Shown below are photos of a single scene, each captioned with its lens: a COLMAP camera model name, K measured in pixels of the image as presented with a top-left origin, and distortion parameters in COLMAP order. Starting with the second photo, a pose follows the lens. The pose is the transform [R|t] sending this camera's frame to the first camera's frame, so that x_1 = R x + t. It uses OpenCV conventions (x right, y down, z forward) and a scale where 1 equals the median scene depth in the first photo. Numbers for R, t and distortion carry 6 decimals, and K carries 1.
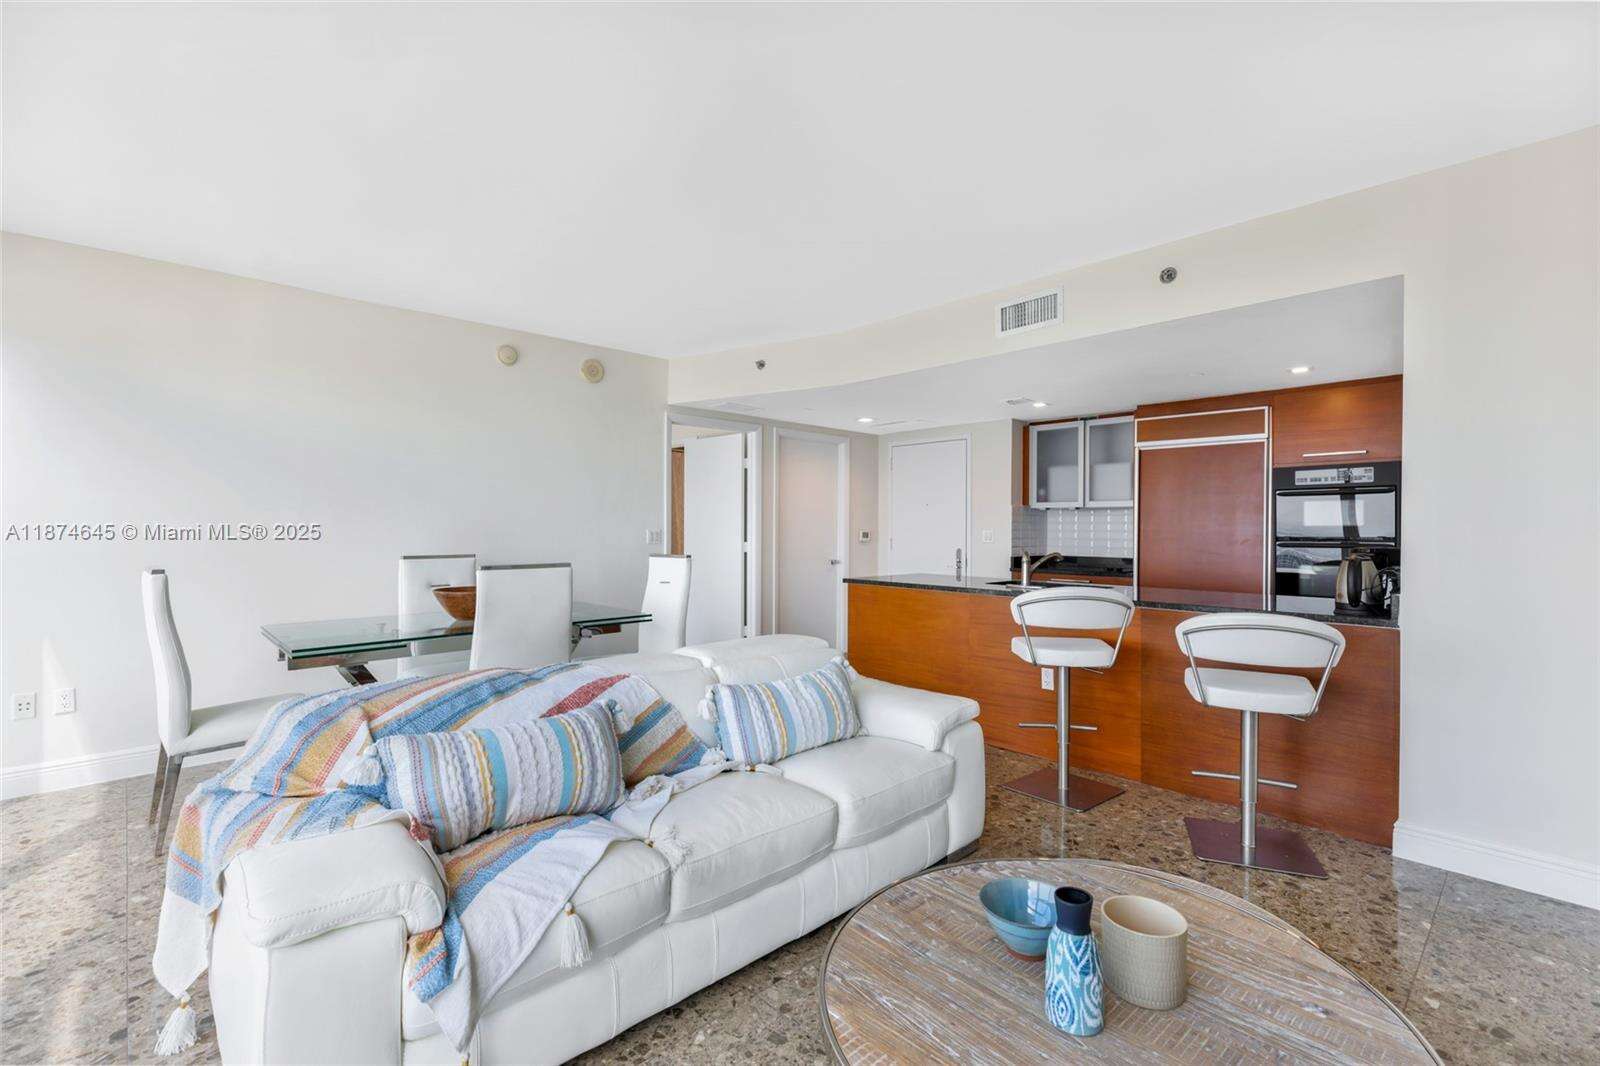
lens RADIAL K [[707.1, 0, 796.3], [0, 707.1, 531.0], [0, 0, 1]] dist [0.003821, 0.000417]
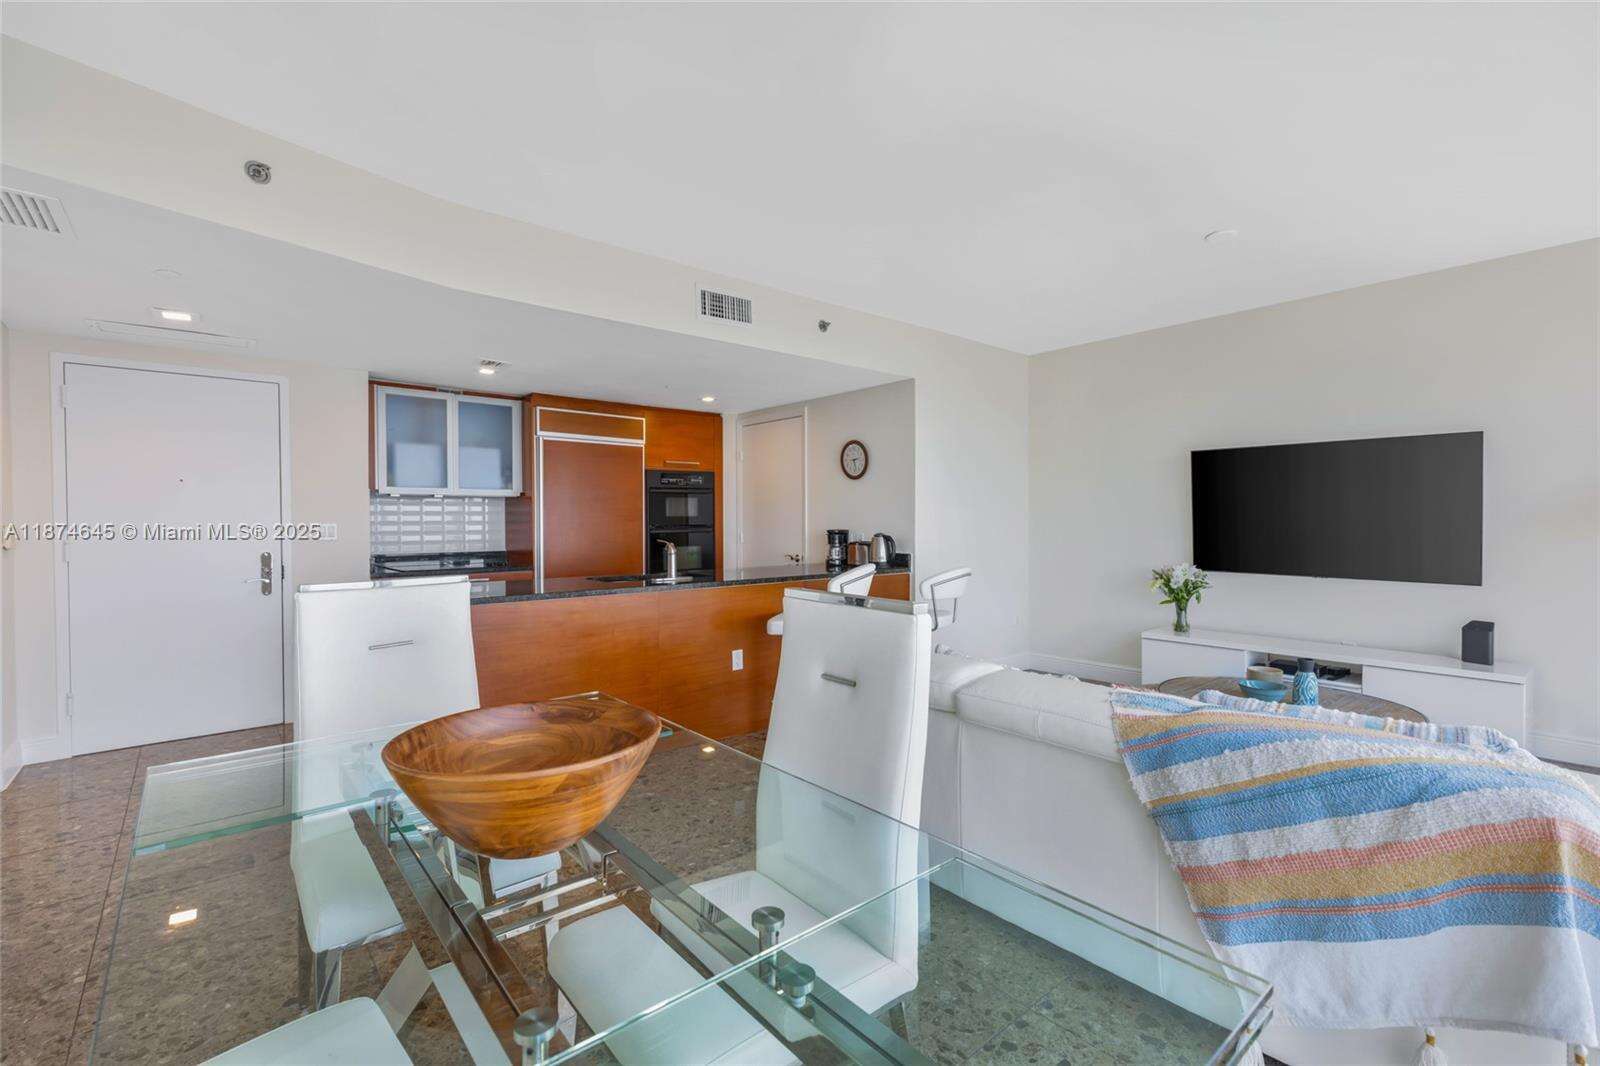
lens RADIAL K [[707.7, 0, 812.2], [0, 707.7, 531.8], [0, 0, 1]] dist [0.002148, -0.000174]
pose [[0.039767, -0.027246, 0.998837, -0.477662], [0.003851, 0.999625, 0.027114, -0.012872], [-0.999202, 0.002768, 0.039857, 0.594510]]
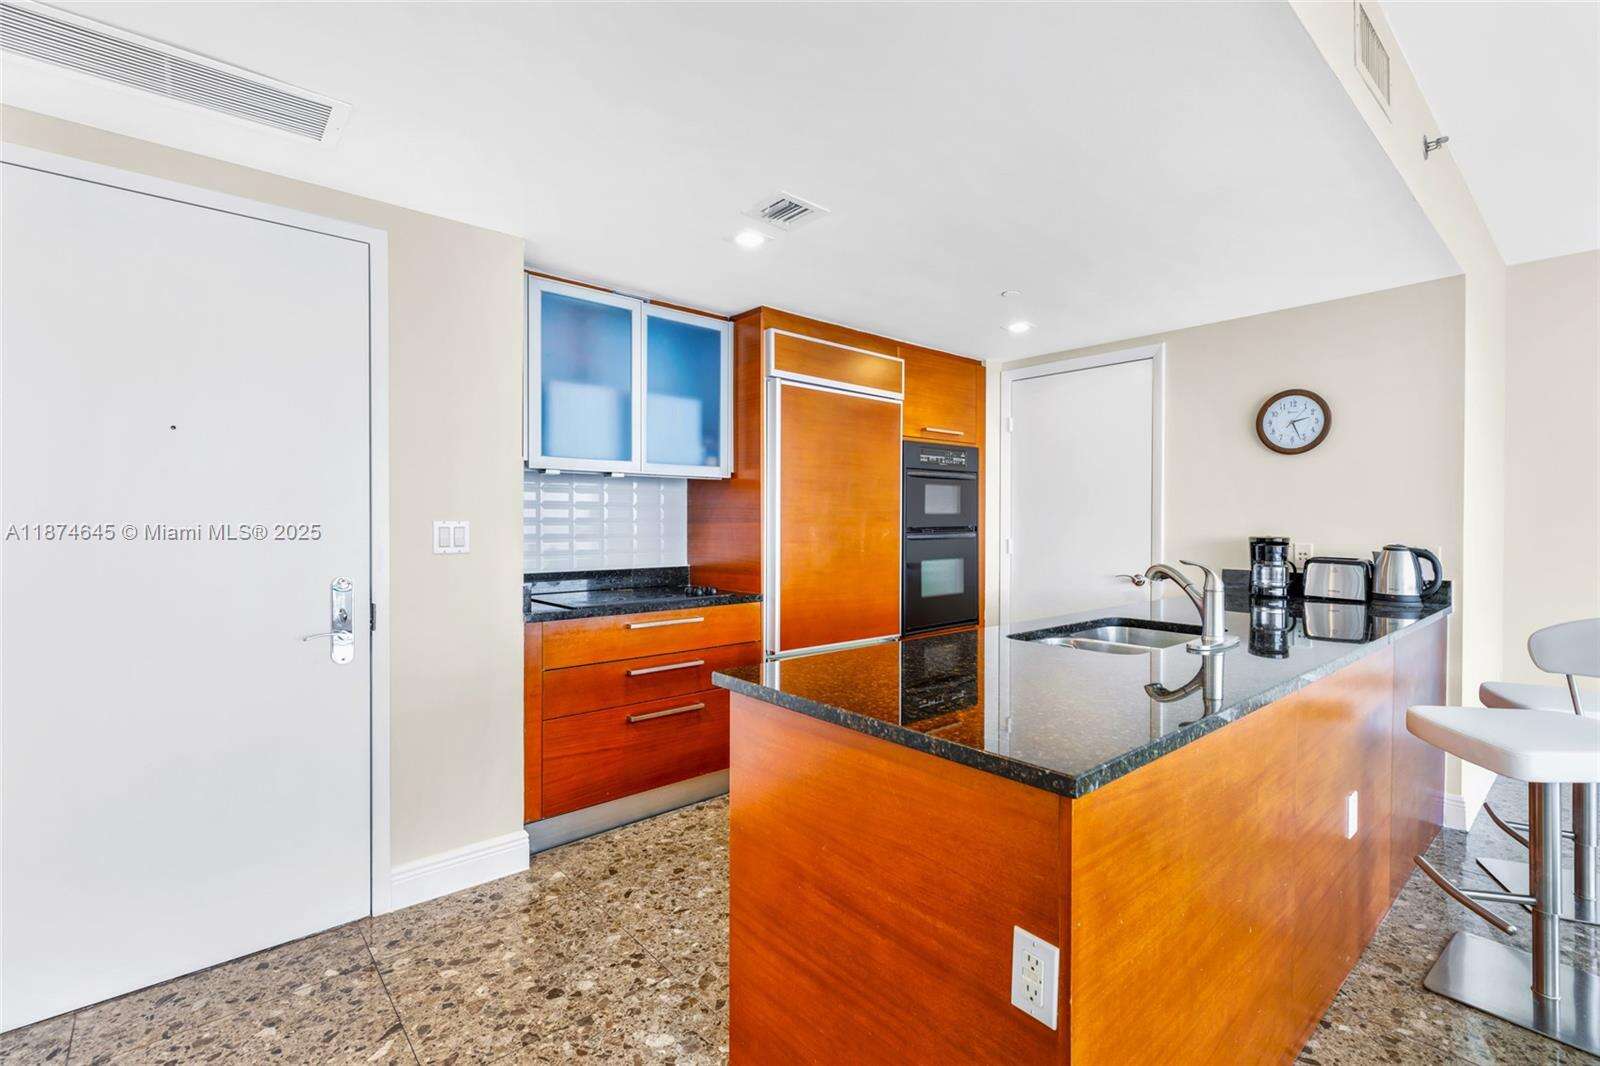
lens RADIAL K [[713.9, 0, 809.8], [0, 713.9, 525.4], [0, 0, 1]] dist [-0.001168, -0.000077]
pose [[0.029683, -0.017843, 0.999400, -0.104510], [-0.003226, 0.999834, 0.017946, -0.008357], [-0.999554, -0.003756, 0.029620, 0.960586]]
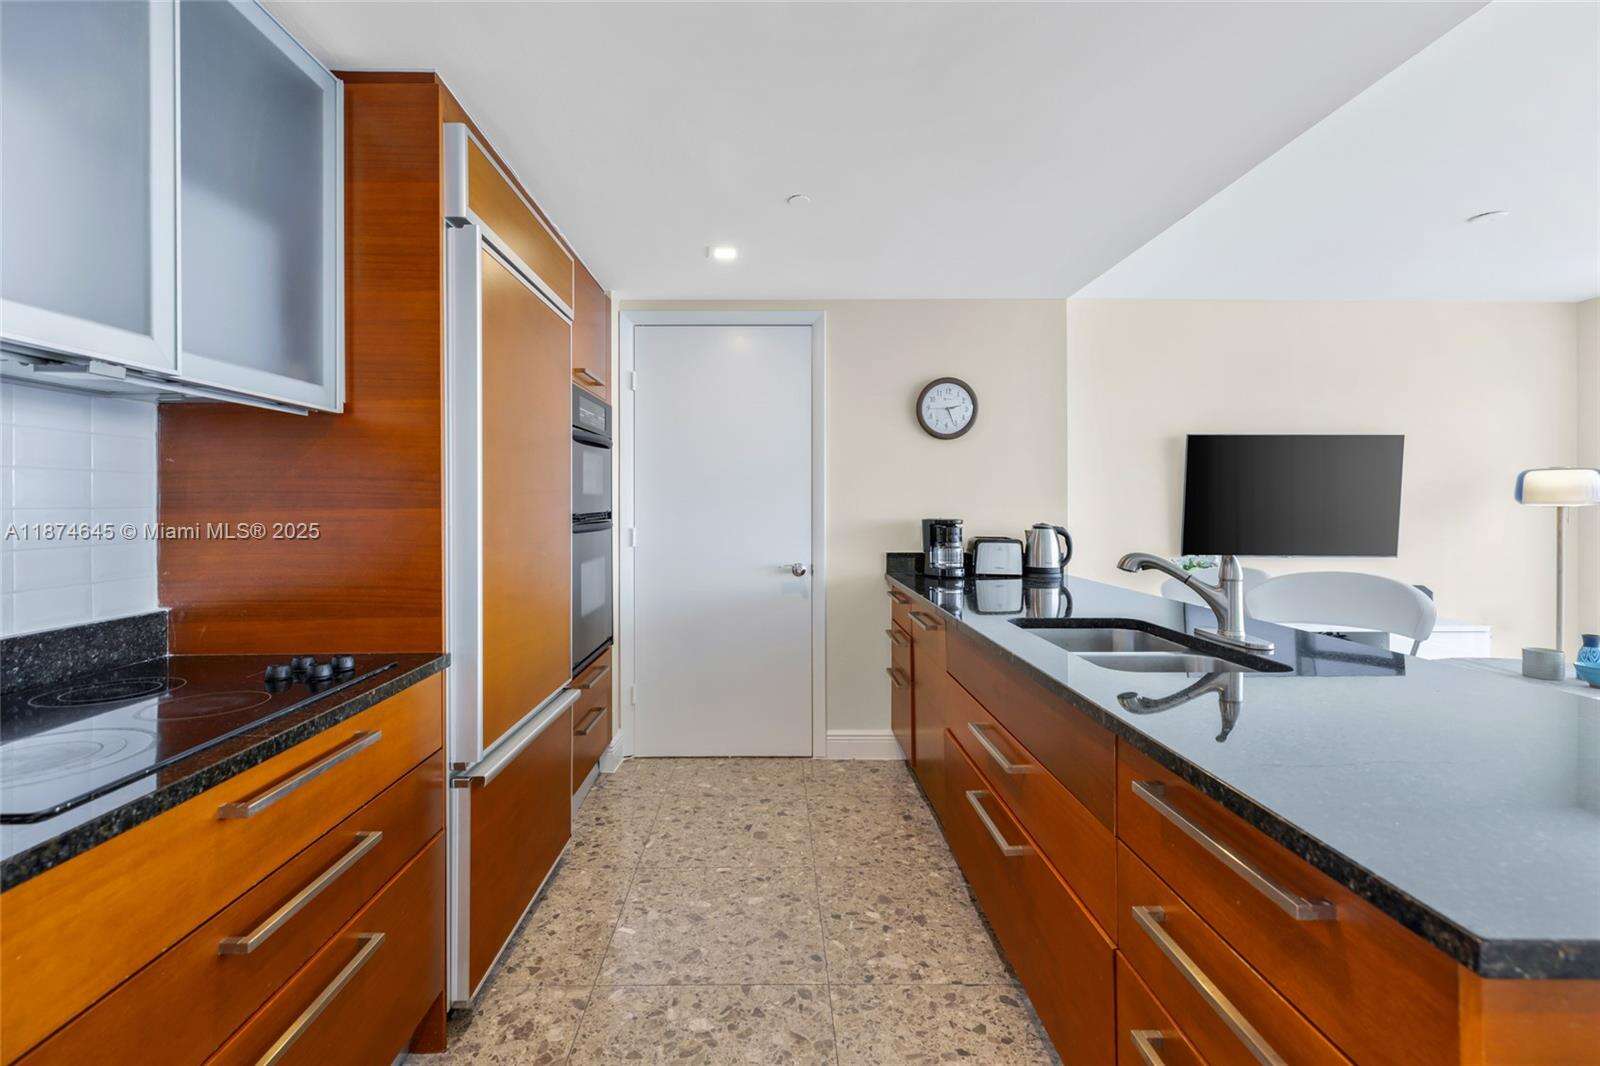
lens RADIAL K [[726.7, 0, 772.8], [0, 726.7, 505.2], [0, 0, 1]] dist [0.001420, -0.000200]
pose [[-0.733735, -0.010485, 0.679354, 0.183732], [-0.007167, 0.999945, 0.007692, -0.004692], [-0.679398, 0.000775, -0.733770, 1.144895]]
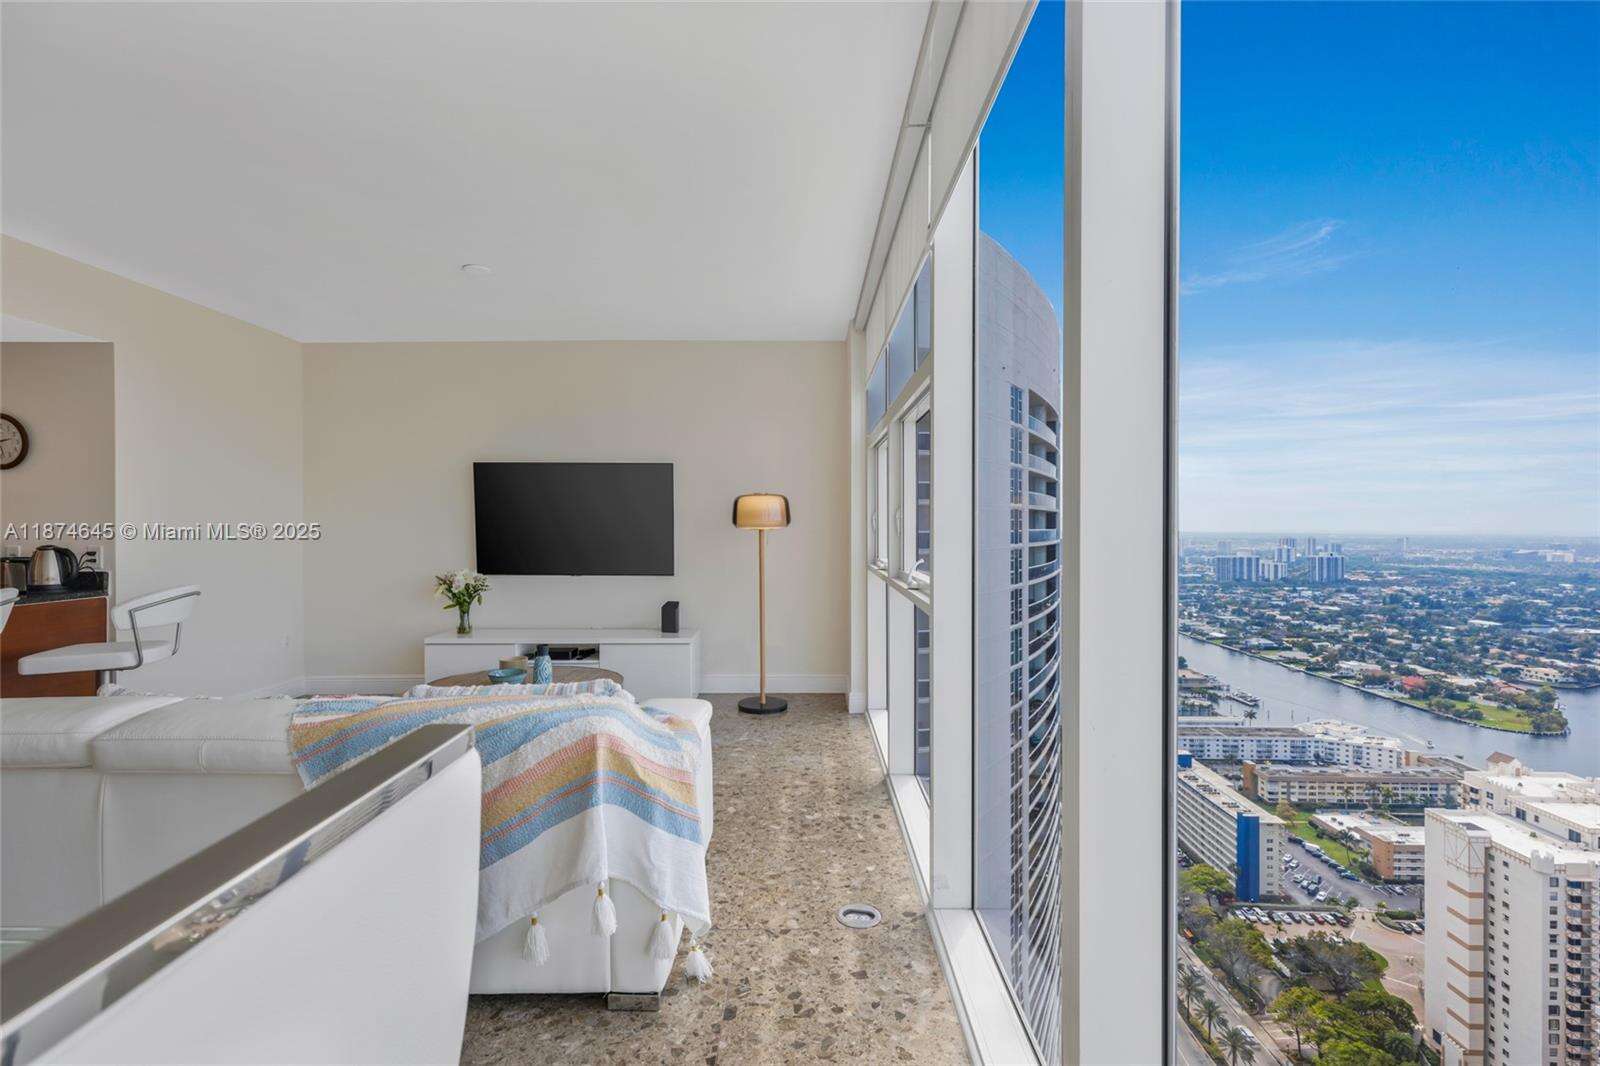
lens RADIAL K [[707.1, 0, 796.3], [0, 707.1, 531.0], [0, 0, 1]] dist [0.003821, 0.000417]
pose [[-0.727349, -0.015224, 0.686099, -0.531162], [-0.006744, 0.999864, 0.015036, -0.014172], [-0.686235, 0.006310, -0.727353, 0.547361]]
